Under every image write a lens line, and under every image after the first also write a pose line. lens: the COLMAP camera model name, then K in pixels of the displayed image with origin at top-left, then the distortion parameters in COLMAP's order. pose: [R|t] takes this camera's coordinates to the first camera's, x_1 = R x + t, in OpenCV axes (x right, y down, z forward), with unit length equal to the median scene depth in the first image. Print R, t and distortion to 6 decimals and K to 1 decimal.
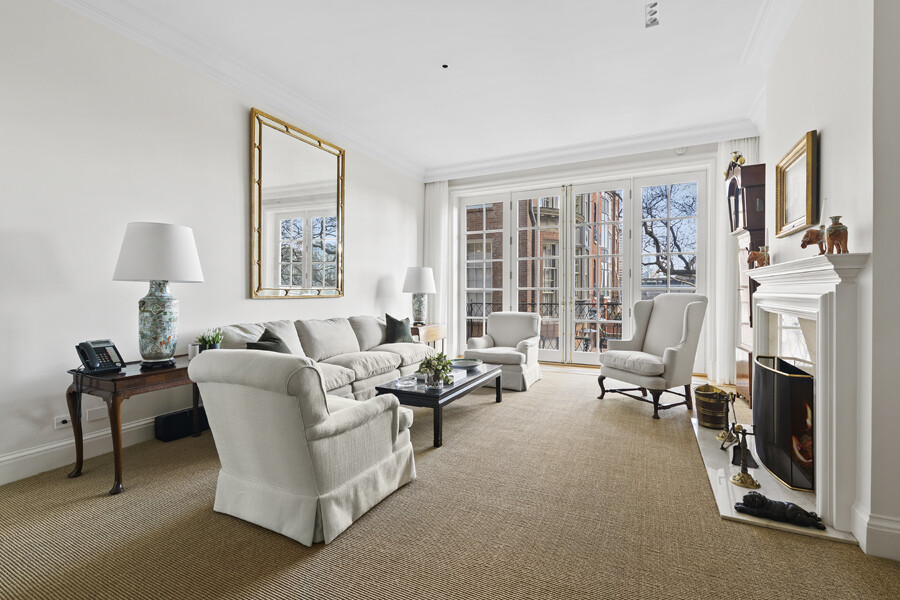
lens RADIAL K [[393.0, 0, 455.5], [0, 393.0, 294.5], [0, 0, 1]] dist [0.004288, -0.000472]
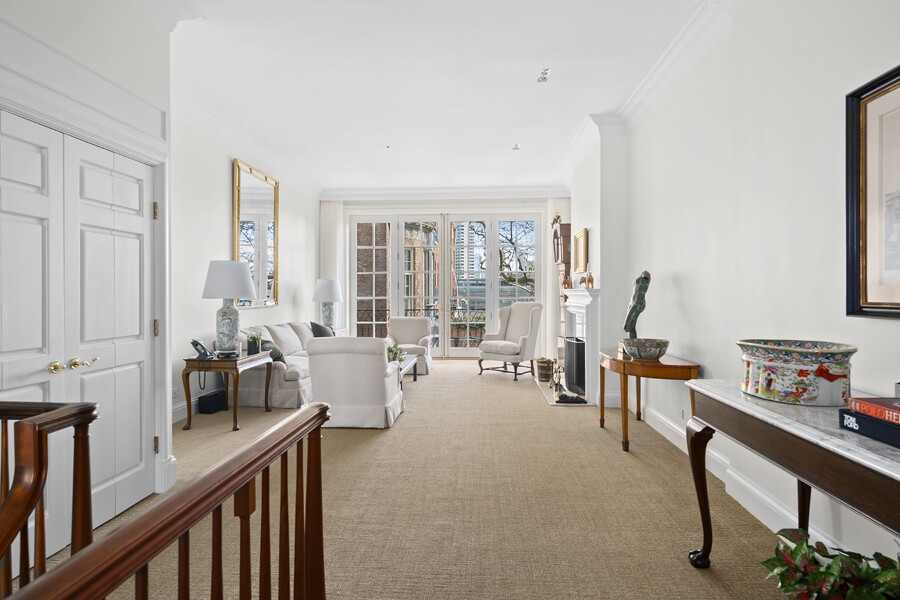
lens RADIAL K [[509.3, 0, 448.2], [0, 509.3, 297.1], [0, 0, 1]] dist [0.000640, -0.000228]
pose [[0.921639, -0.002325, 0.388041, -0.511099], [0.002438, 0.999997, 0.000200, -0.025143], [-0.388041, 0.000762, 0.921642, -0.751478]]
